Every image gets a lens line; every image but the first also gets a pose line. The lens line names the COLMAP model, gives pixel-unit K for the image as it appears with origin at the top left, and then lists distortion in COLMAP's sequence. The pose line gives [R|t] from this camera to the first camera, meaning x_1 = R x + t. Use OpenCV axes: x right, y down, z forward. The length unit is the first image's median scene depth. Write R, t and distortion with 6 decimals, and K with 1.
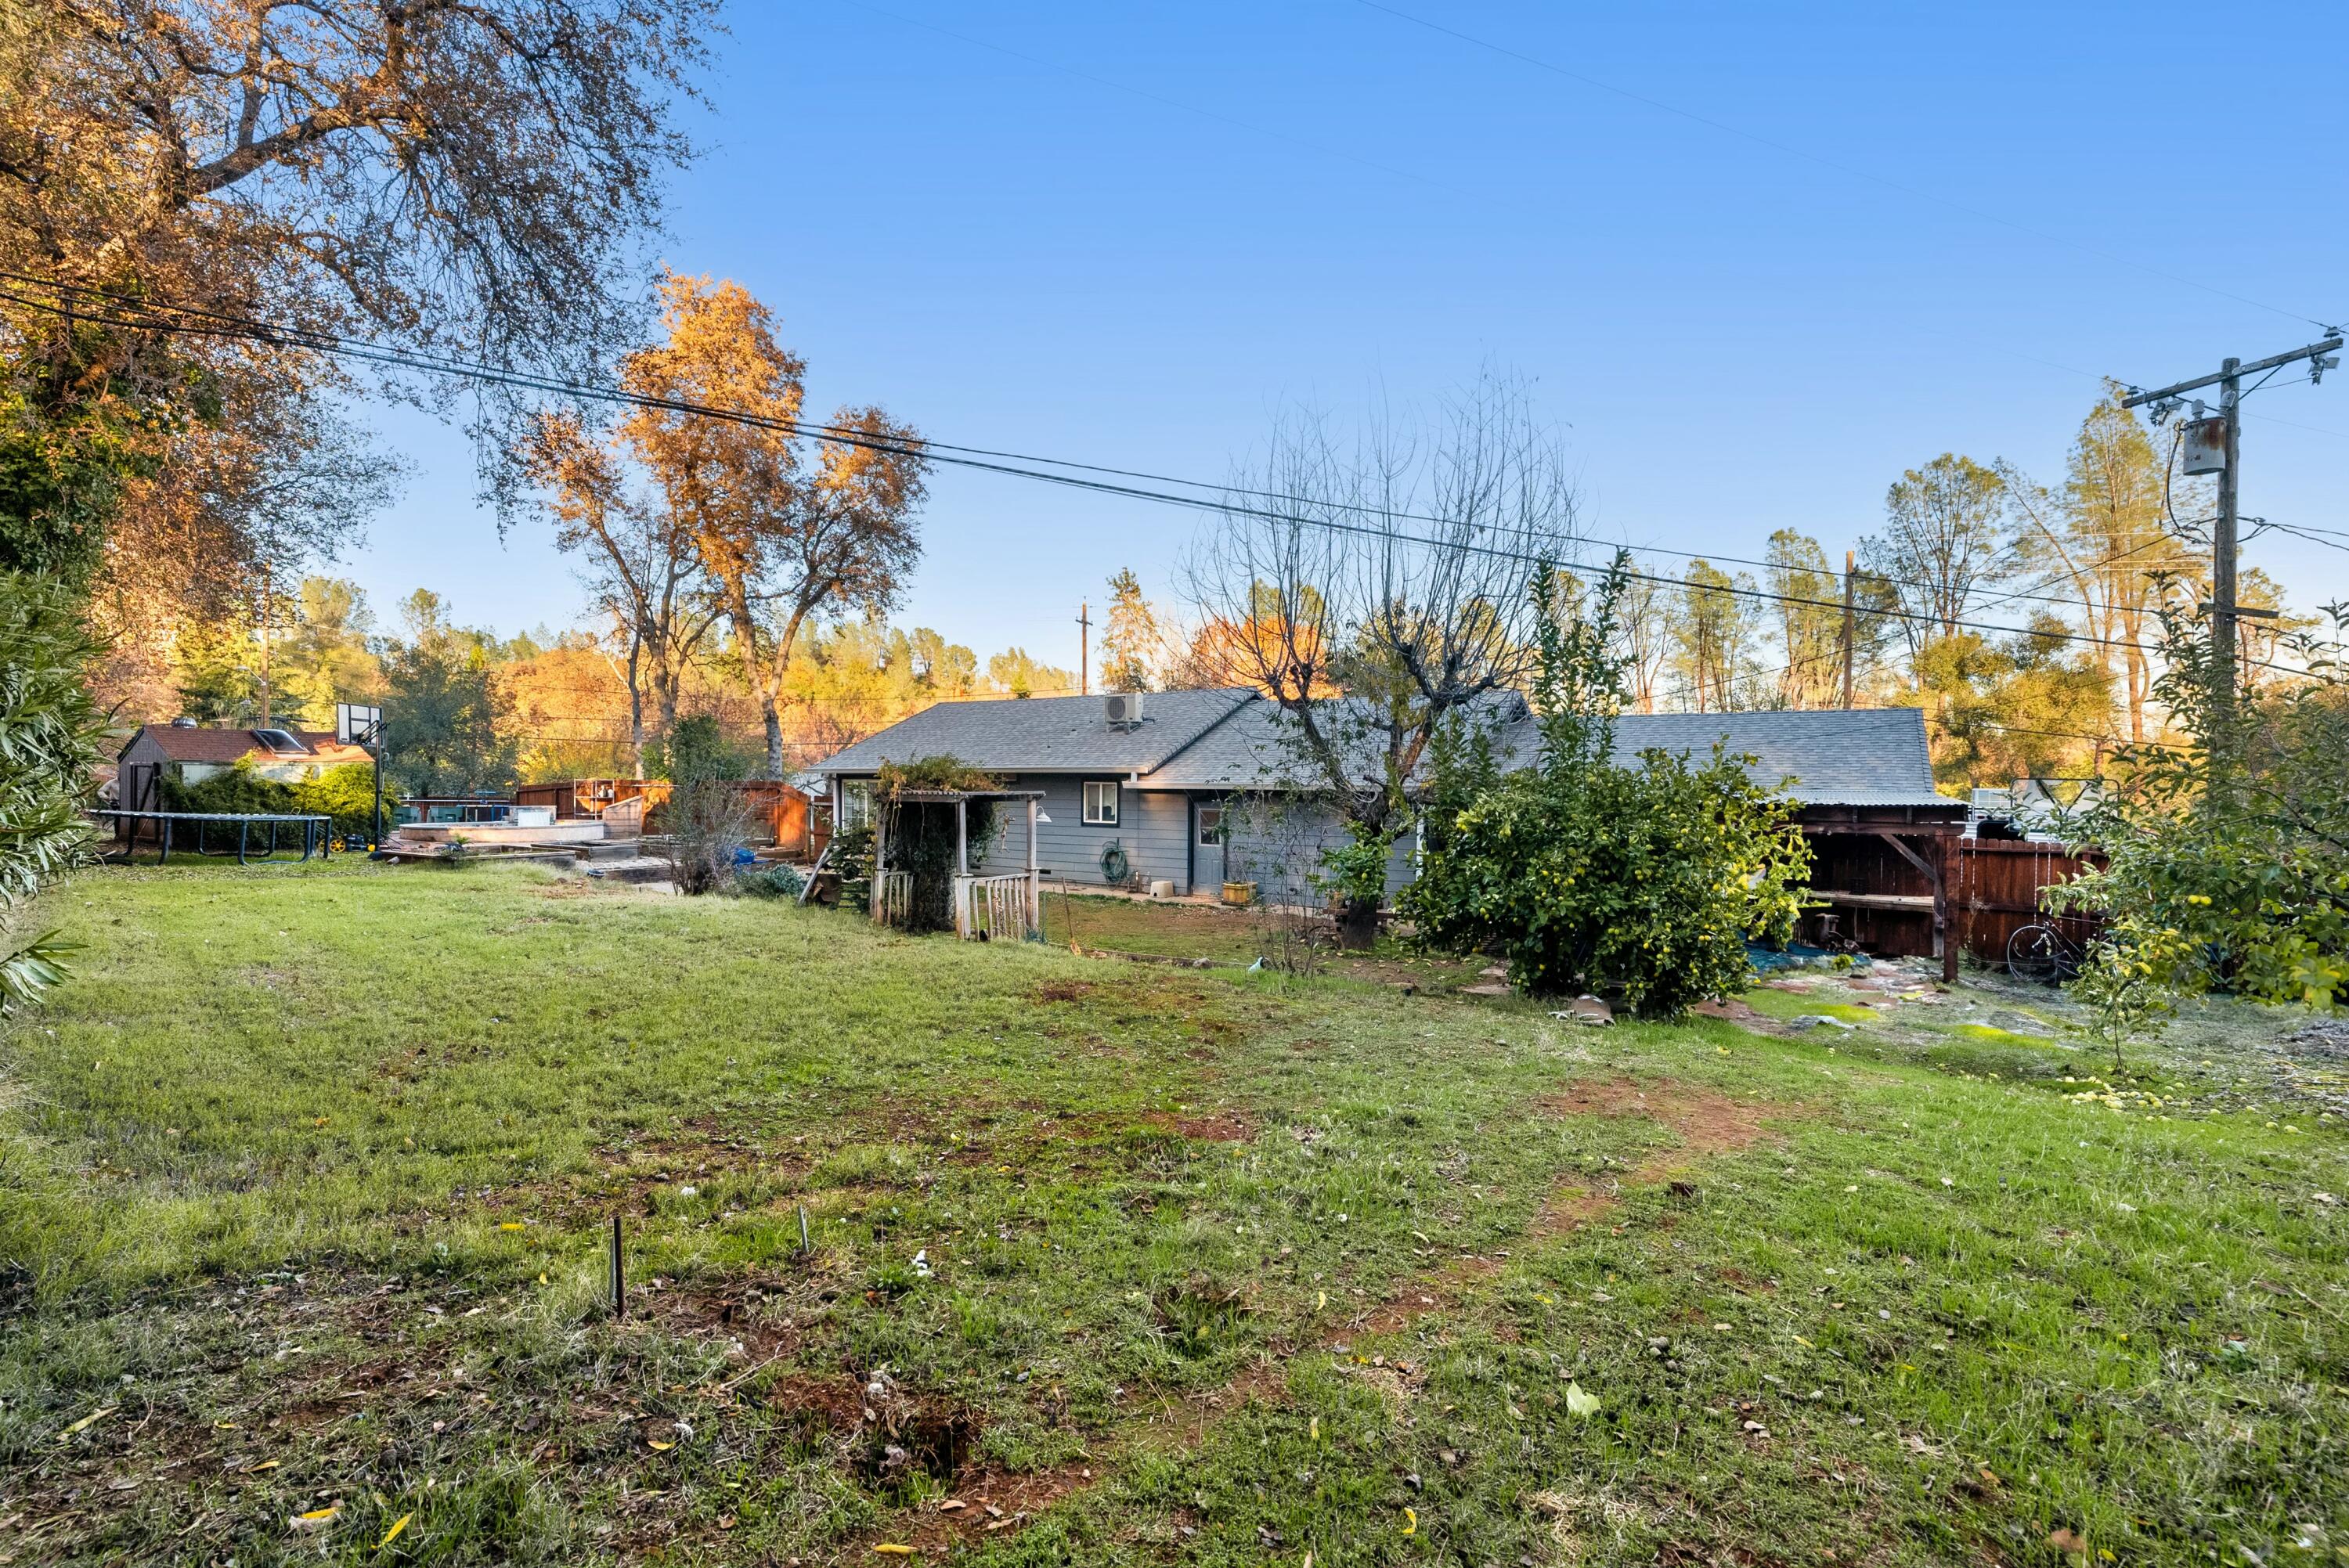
lens RADIAL K [[1056.6, 0, 1171.9], [0, 1056.6, 771.4], [0, 0, 1]] dist [-0.003704, -0.000035]
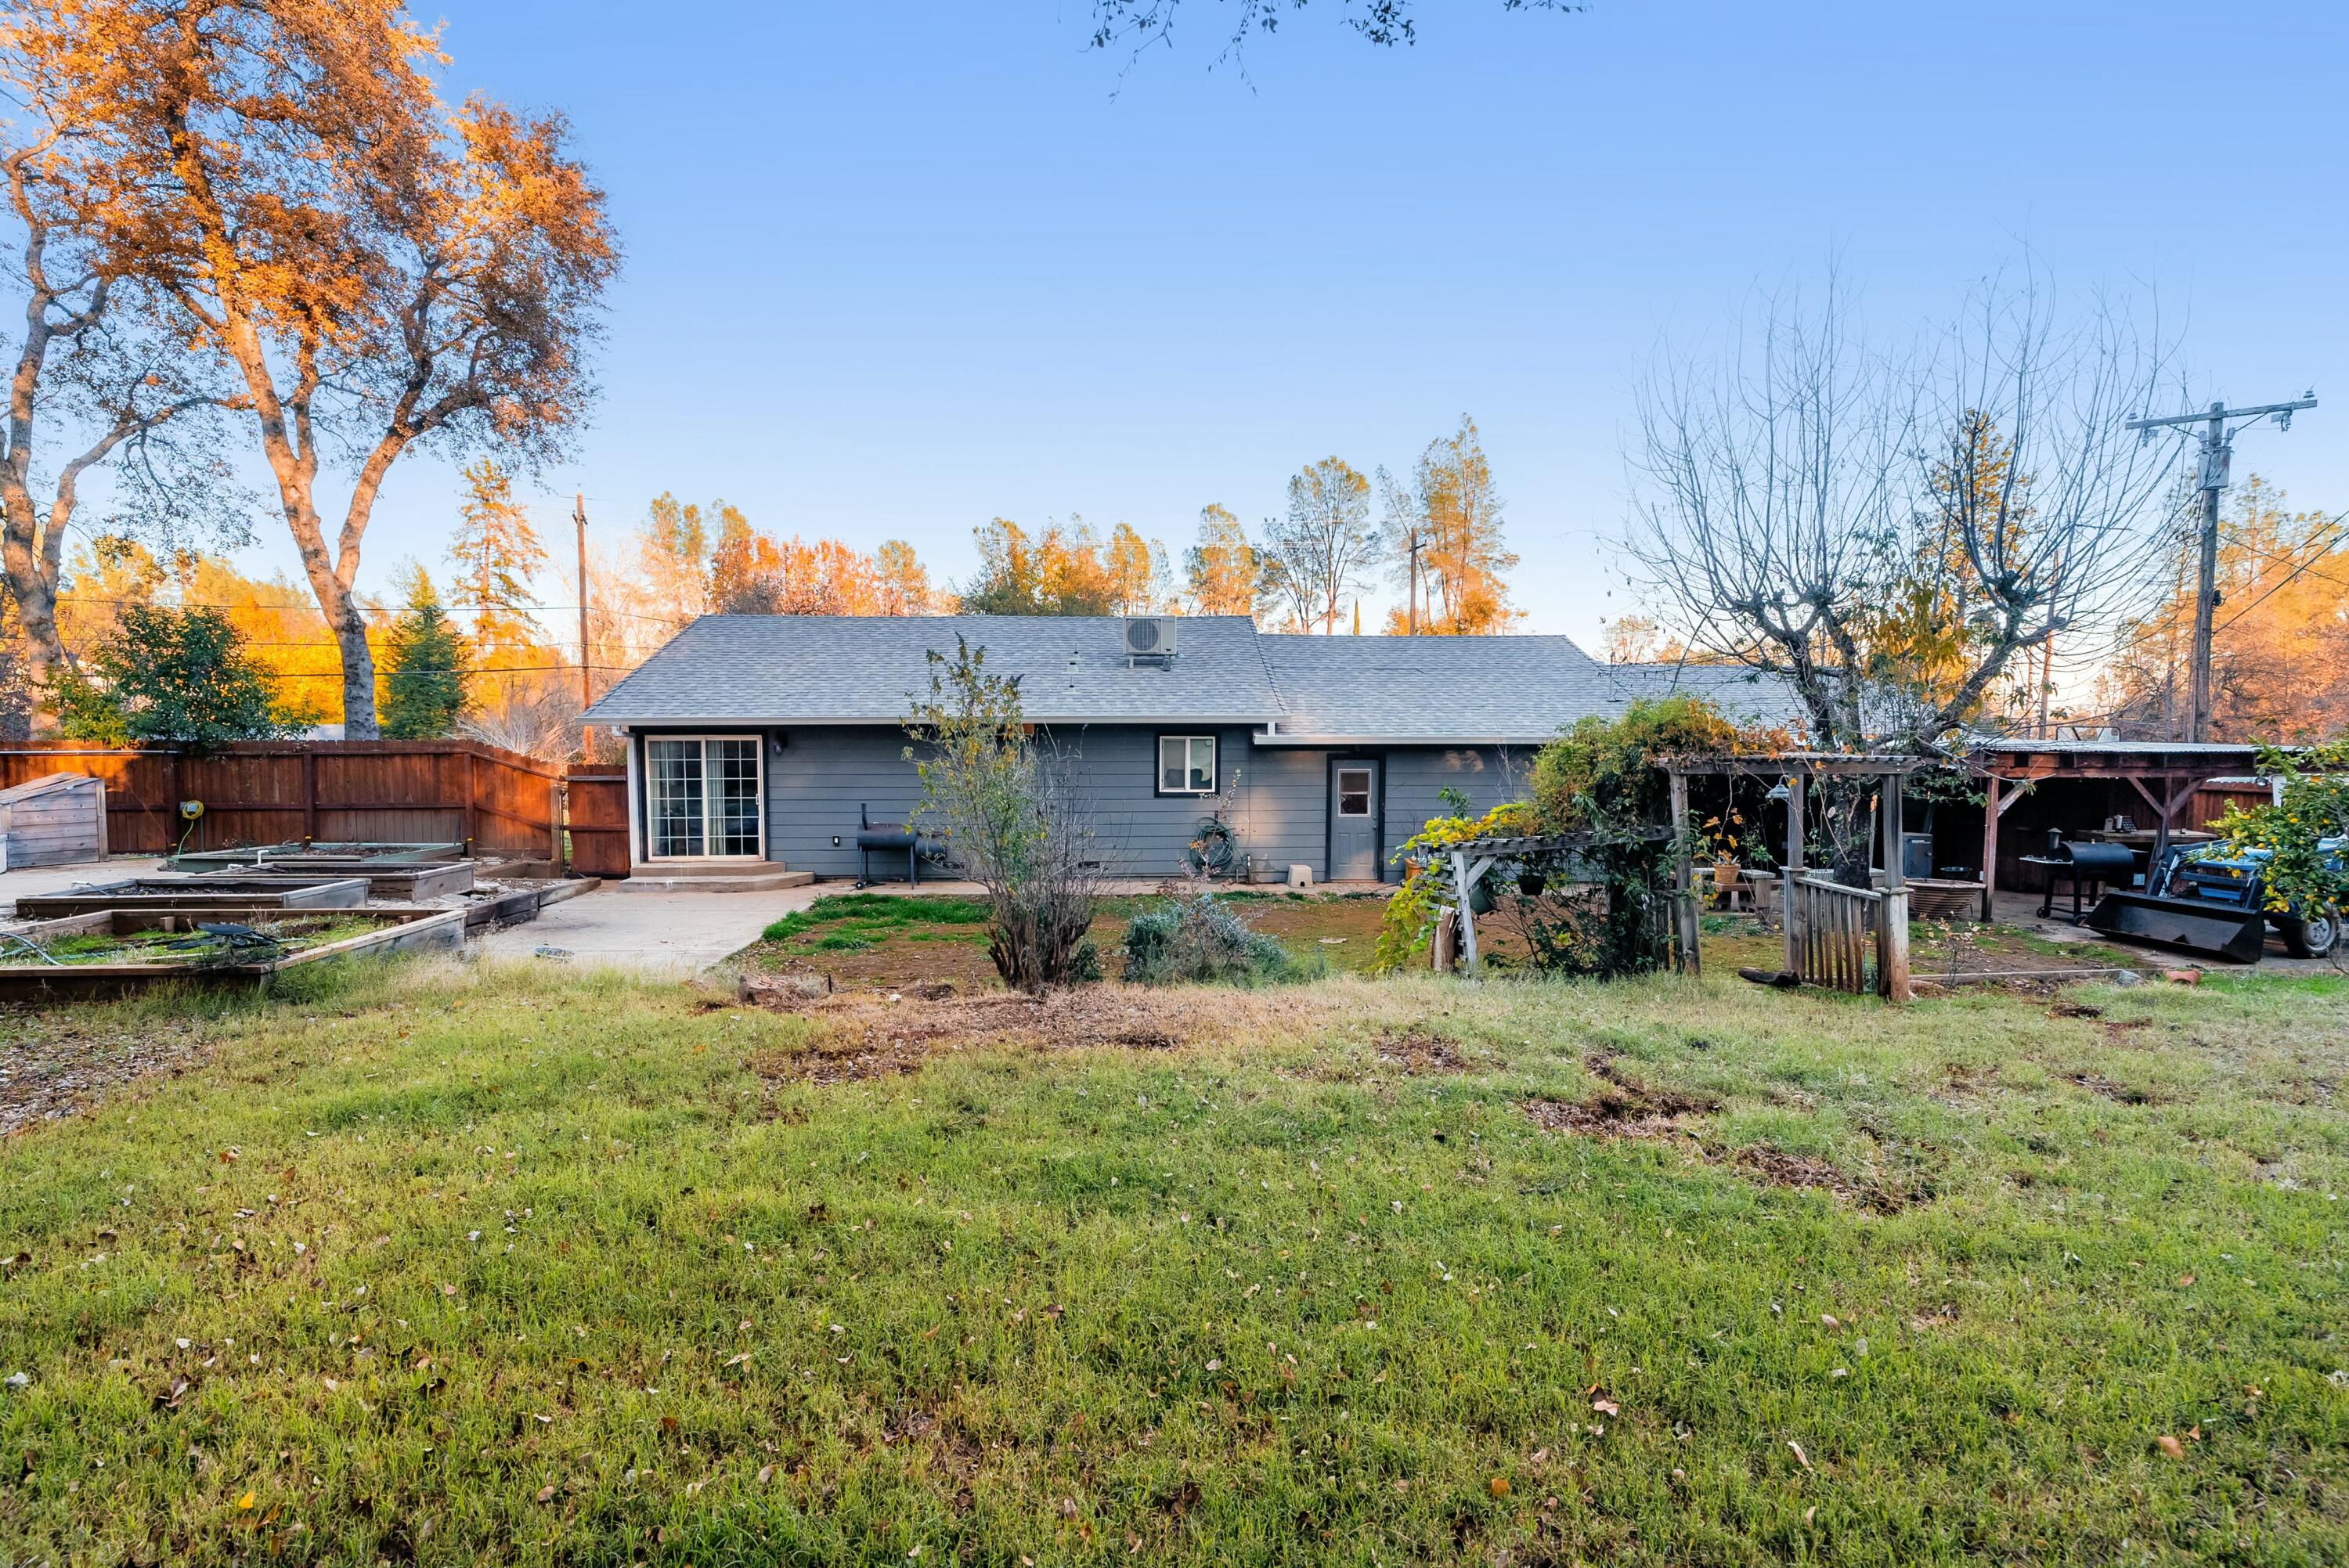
lens RADIAL K [[1055.0, 0, 1178.1], [0, 1055.0, 779.2], [0, 0, 1]] dist [-0.010039, 0.004380]
pose [[0.810113, -0.033160, 0.585335, -0.495764], [-0.000419, 0.998366, 0.057138, -0.001361], [-0.586273, -0.046533, 0.808776, 0.419804]]
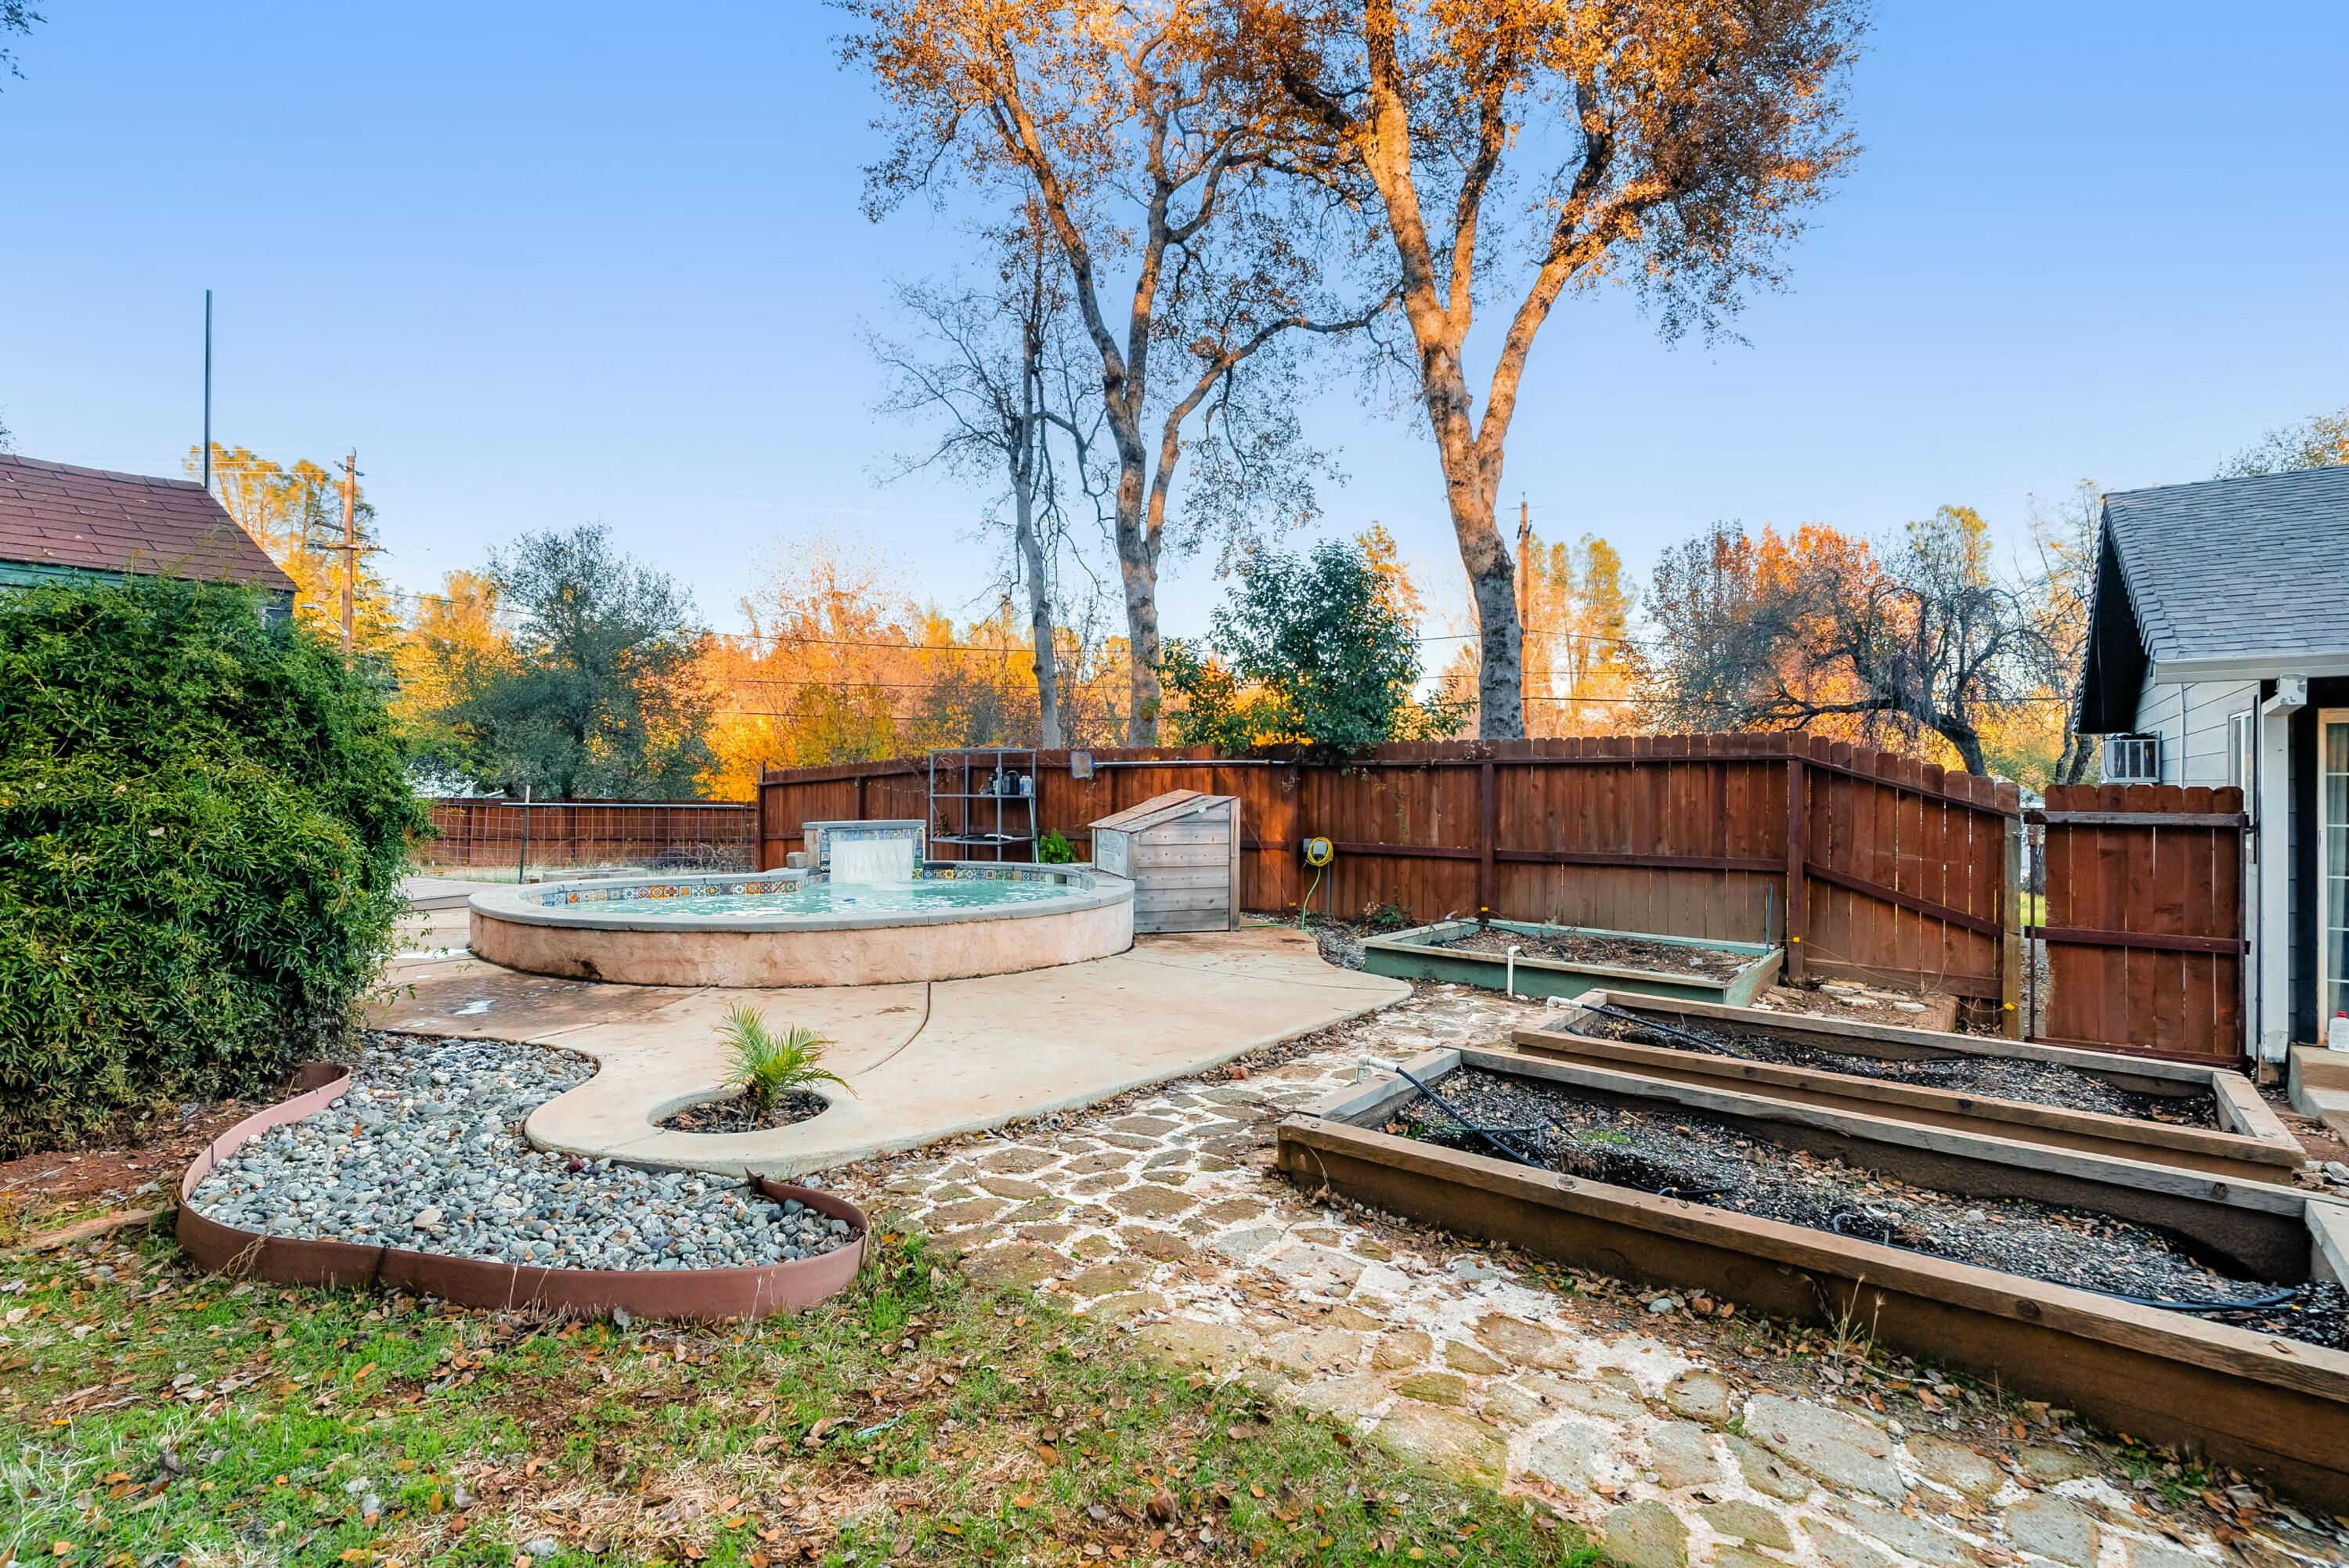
lens RADIAL K [[1056.6, 0, 1171.9], [0, 1056.6, 771.4], [0, 0, 1]] dist [-0.003704, -0.000035]
pose [[0.994729, -0.004079, -0.102460, -0.633025], [0.003588, 0.999981, -0.004970, 0.026648], [0.102479, 0.004576, 0.994725, 0.908106]]
